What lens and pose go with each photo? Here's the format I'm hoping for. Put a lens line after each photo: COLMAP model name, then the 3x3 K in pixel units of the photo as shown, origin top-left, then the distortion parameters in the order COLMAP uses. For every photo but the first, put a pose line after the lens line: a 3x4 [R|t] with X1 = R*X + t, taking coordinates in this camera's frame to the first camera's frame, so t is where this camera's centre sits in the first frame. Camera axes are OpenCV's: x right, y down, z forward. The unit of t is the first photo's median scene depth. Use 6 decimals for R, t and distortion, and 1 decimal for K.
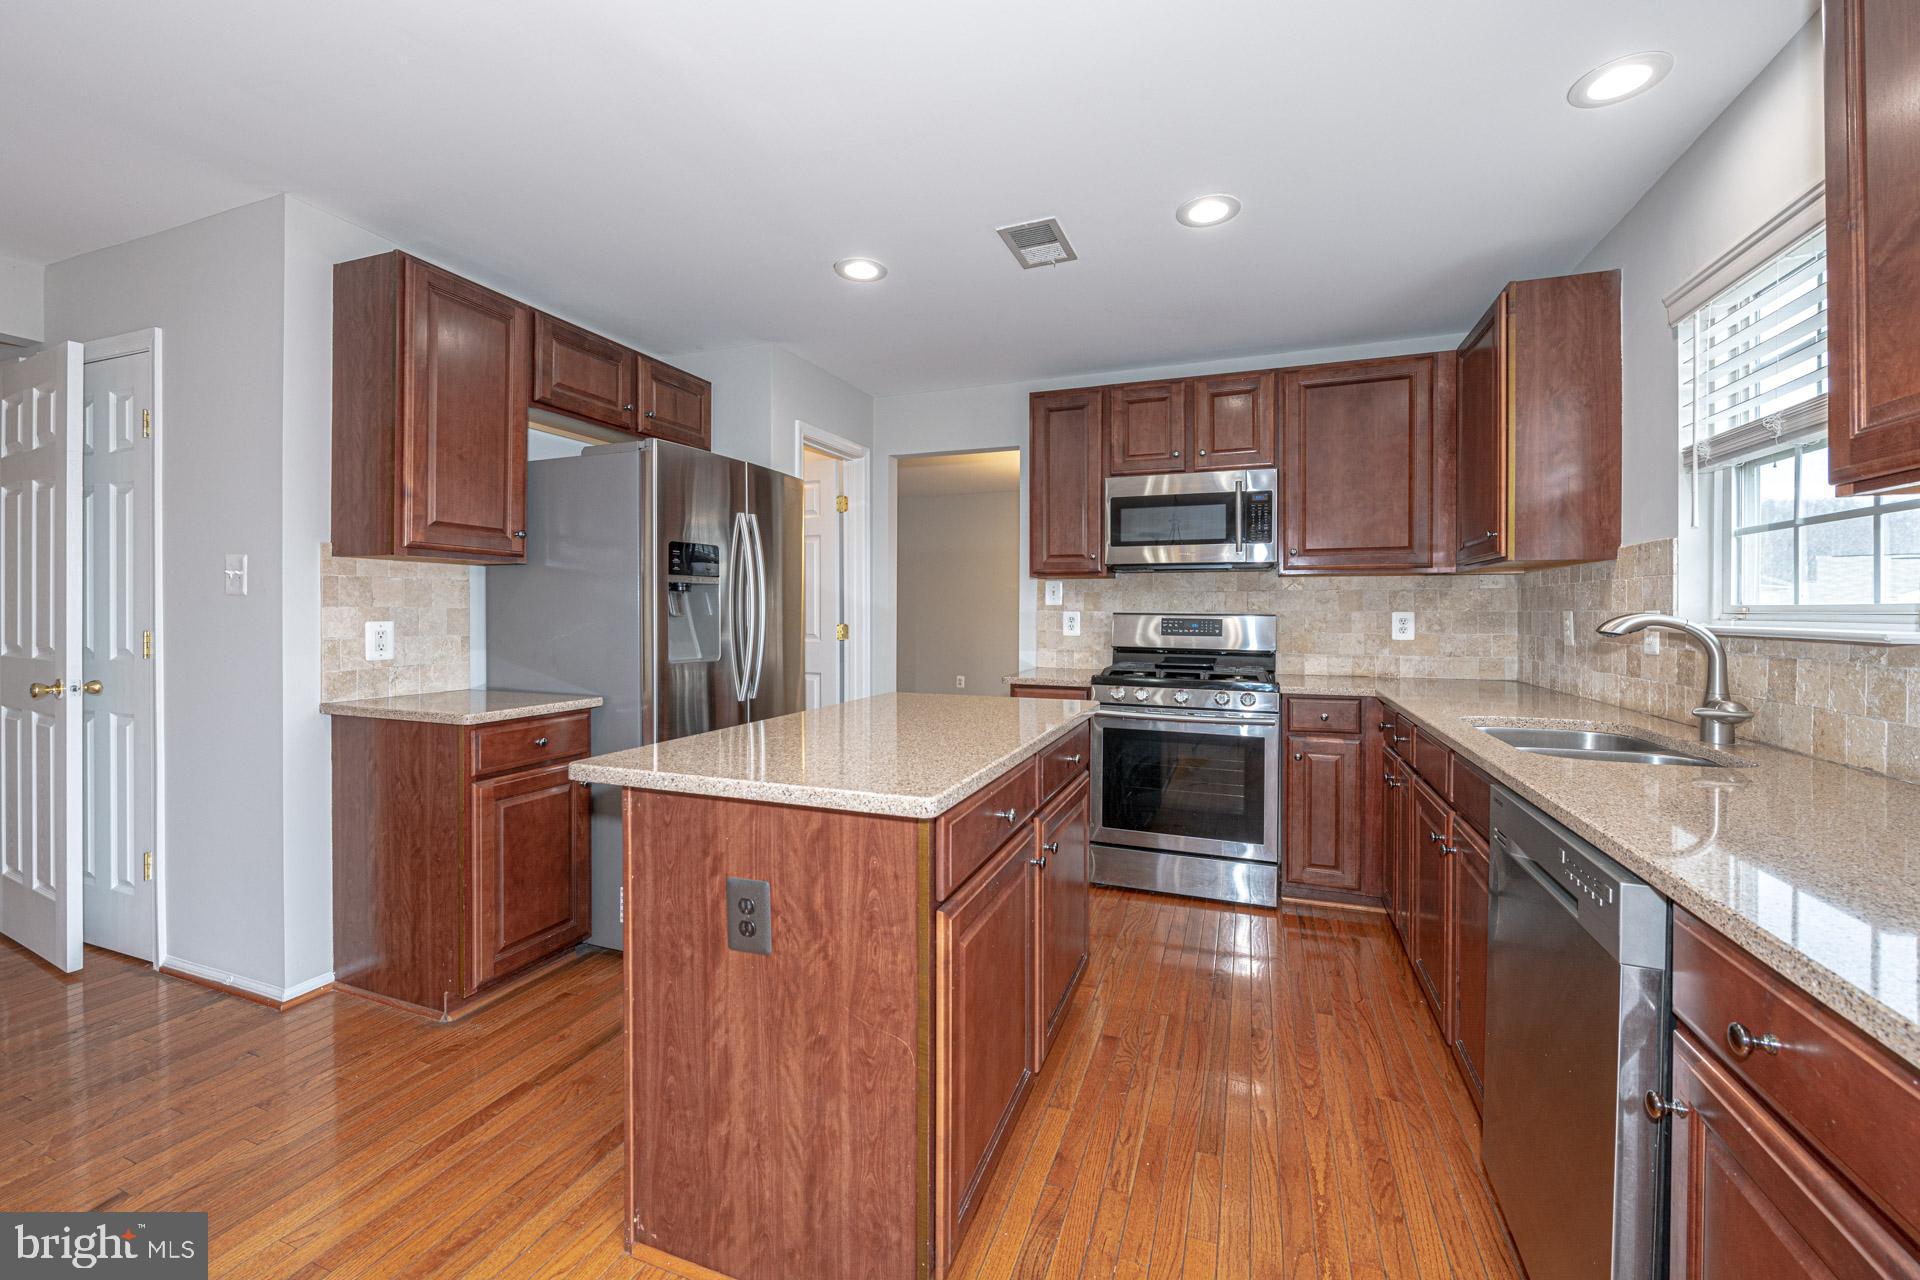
lens RADIAL K [[768.9, 0, 959.7], [0, 768.9, 611.7], [0, 0, 1]] dist [-0.002208, -0.000281]
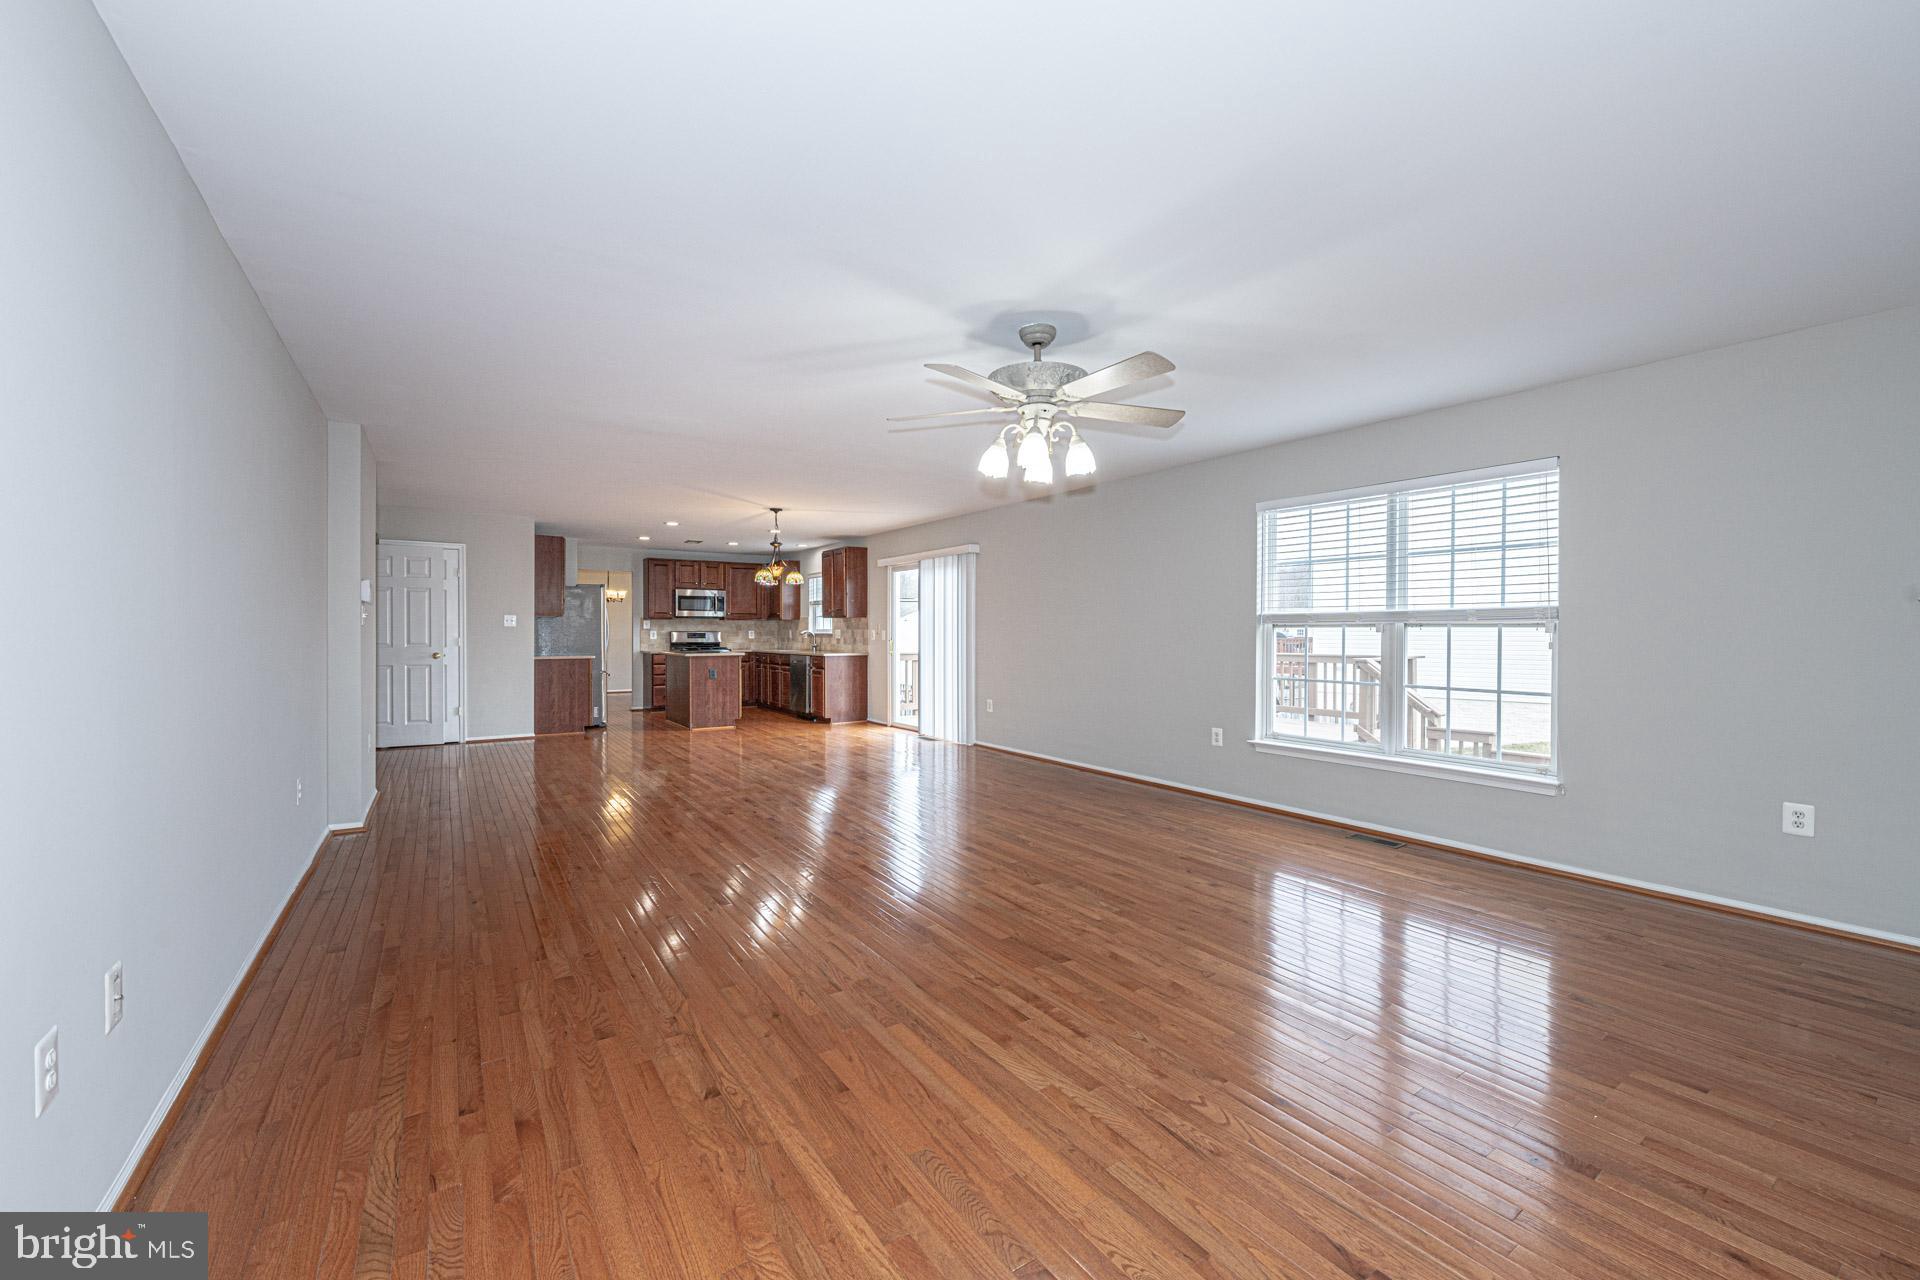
lens RADIAL K [[752.9, 0, 961.0], [0, 752.9, 632.5], [0, 0, 1]] dist [-0.001900, -0.000330]
pose [[0.573068, -0.004670, 0.819495, -1.906427], [0.003799, 0.999988, 0.003042, 0.001629], [-0.819499, 0.001370, 0.573079, -1.986413]]
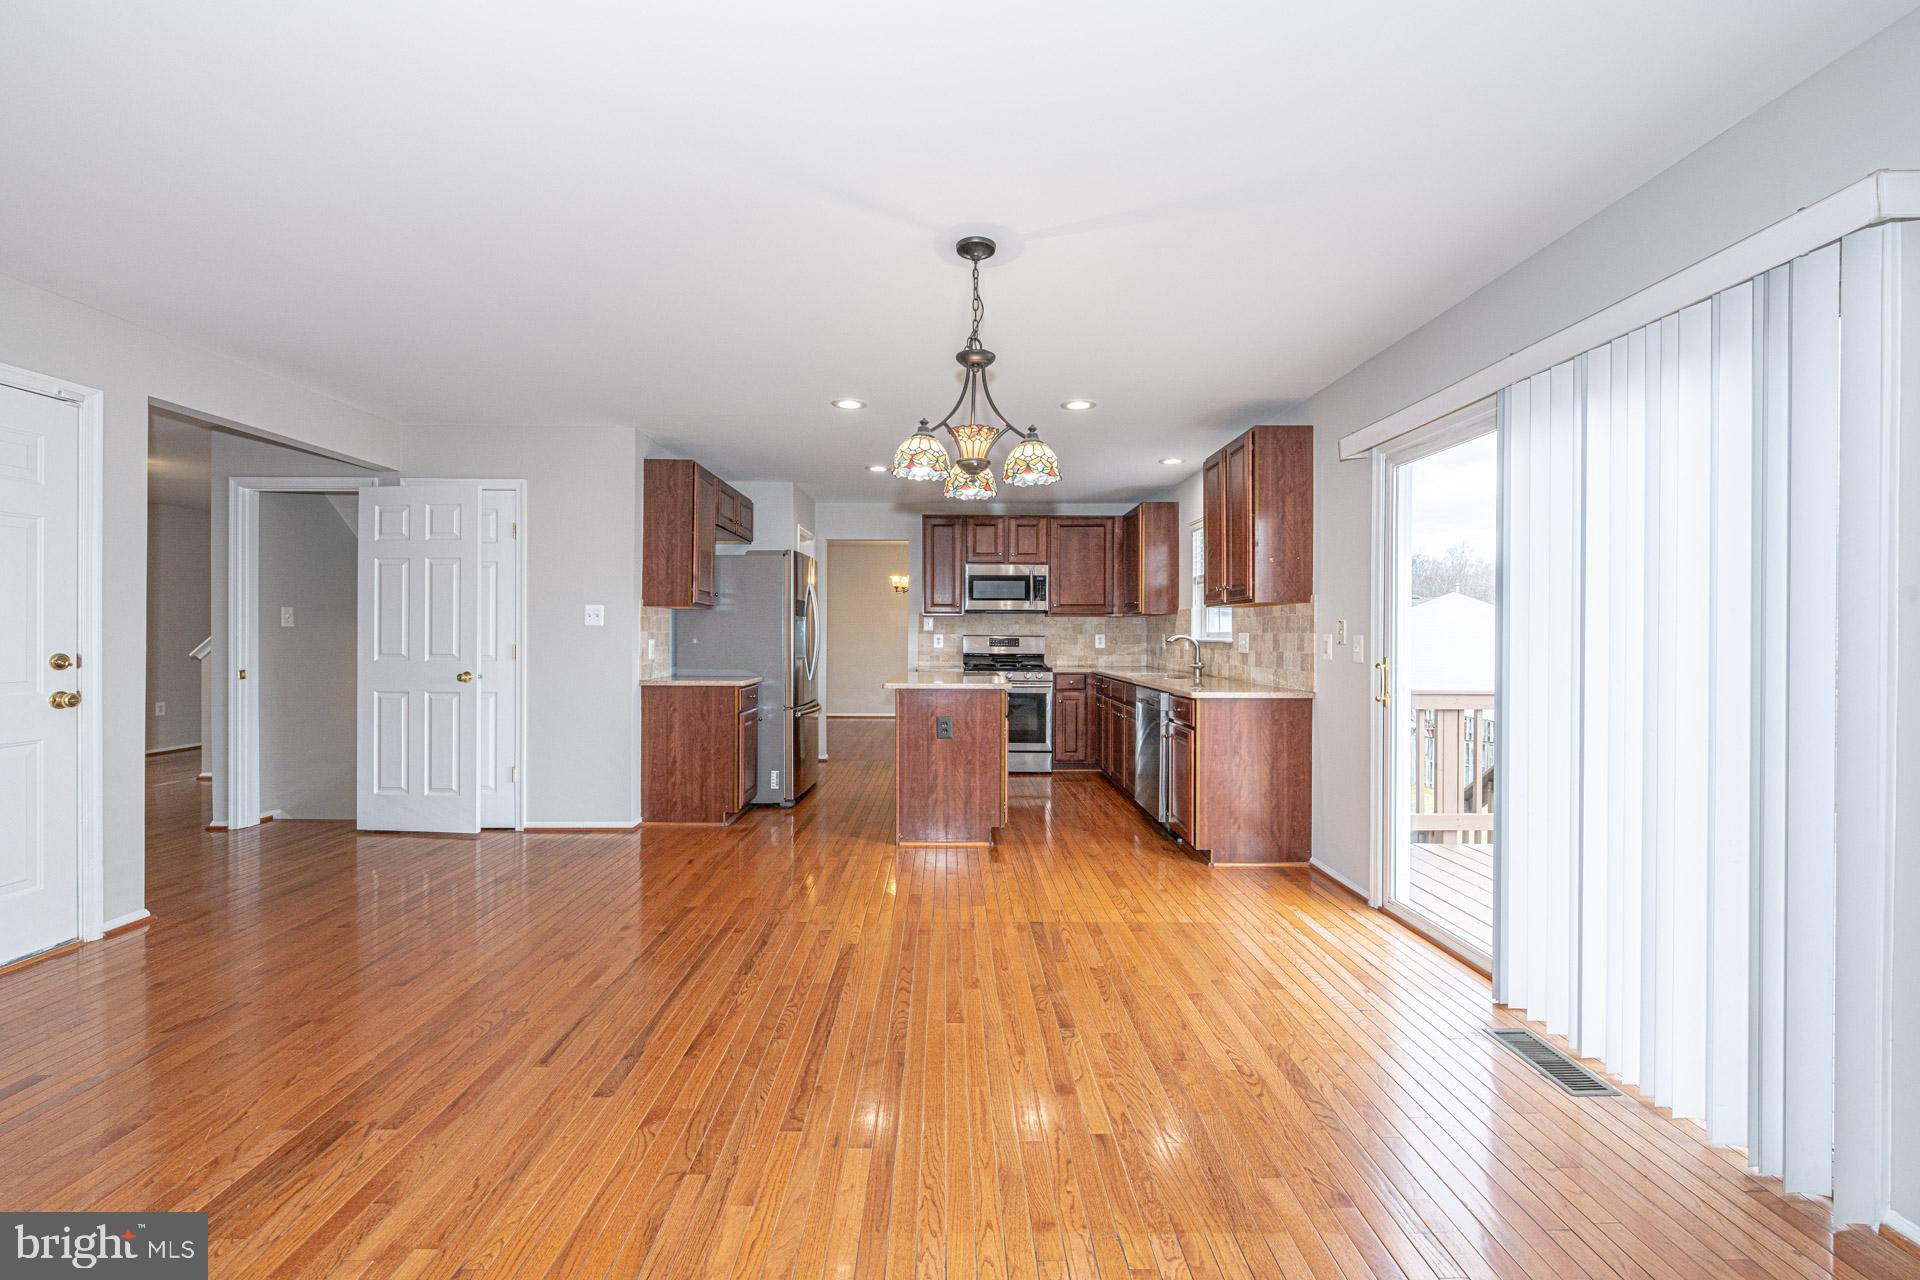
lens RADIAL K [[752.9, 0, 961.0], [0, 752.9, 632.5], [0, 0, 1]] dist [-0.001900, -0.000330]
pose [[0.929404, 0.001206, 0.369062, -0.572929], [-0.000574, 0.999998, -0.001821, -0.001203], [-0.369064, 0.001481, 0.929403, -0.823577]]
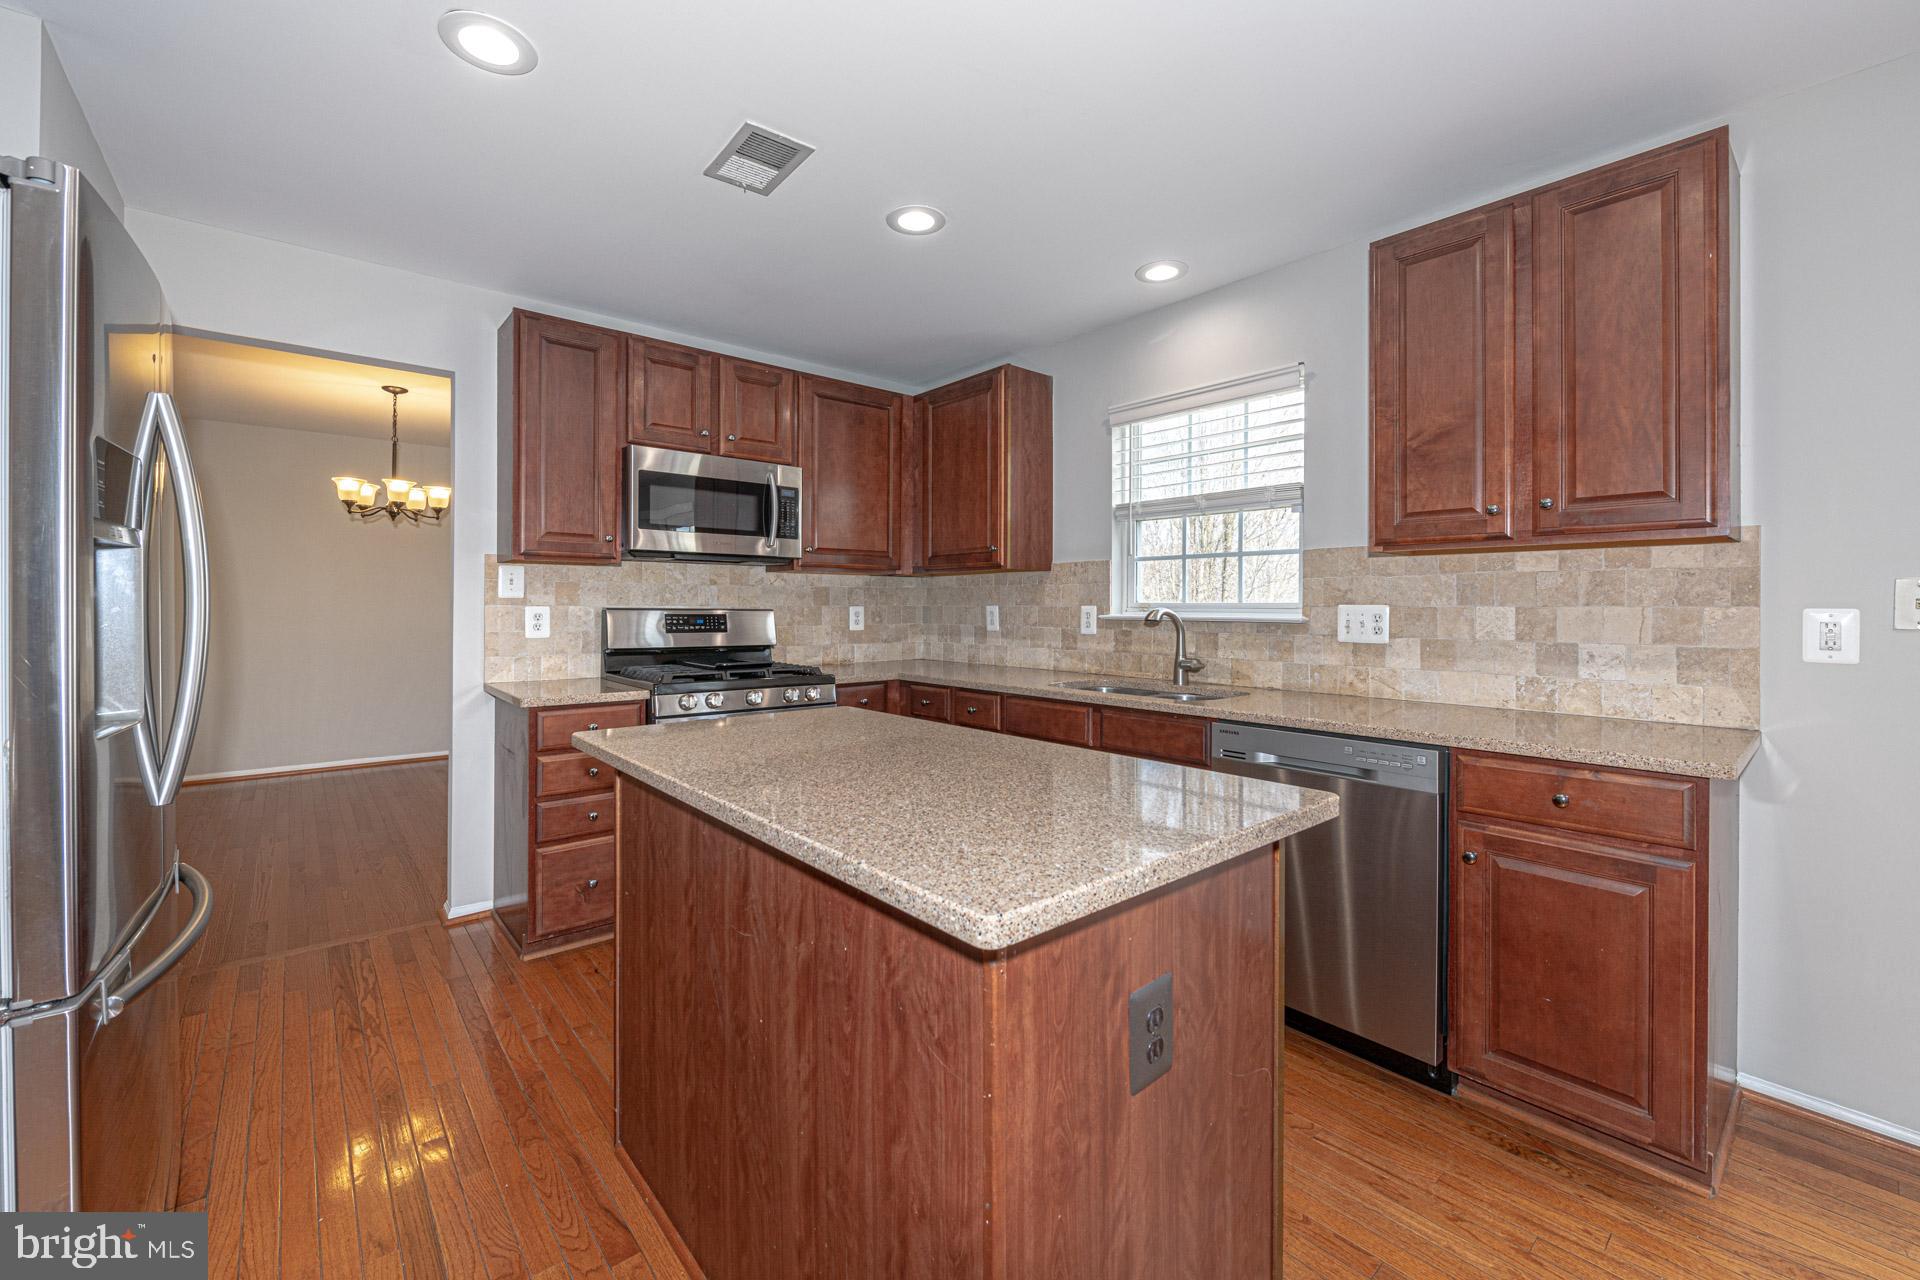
lens RADIAL K [[773.8, 0, 953.6], [0, 773.8, 601.5], [0, 0, 1]] dist [0.000335, -0.000018]
pose [[0.483075, 0.002951, 0.875574, -0.414452], [-0.000987, 0.999996, -0.002825, -0.004061], [-0.875579, 0.000500, 0.483076, 0.333231]]
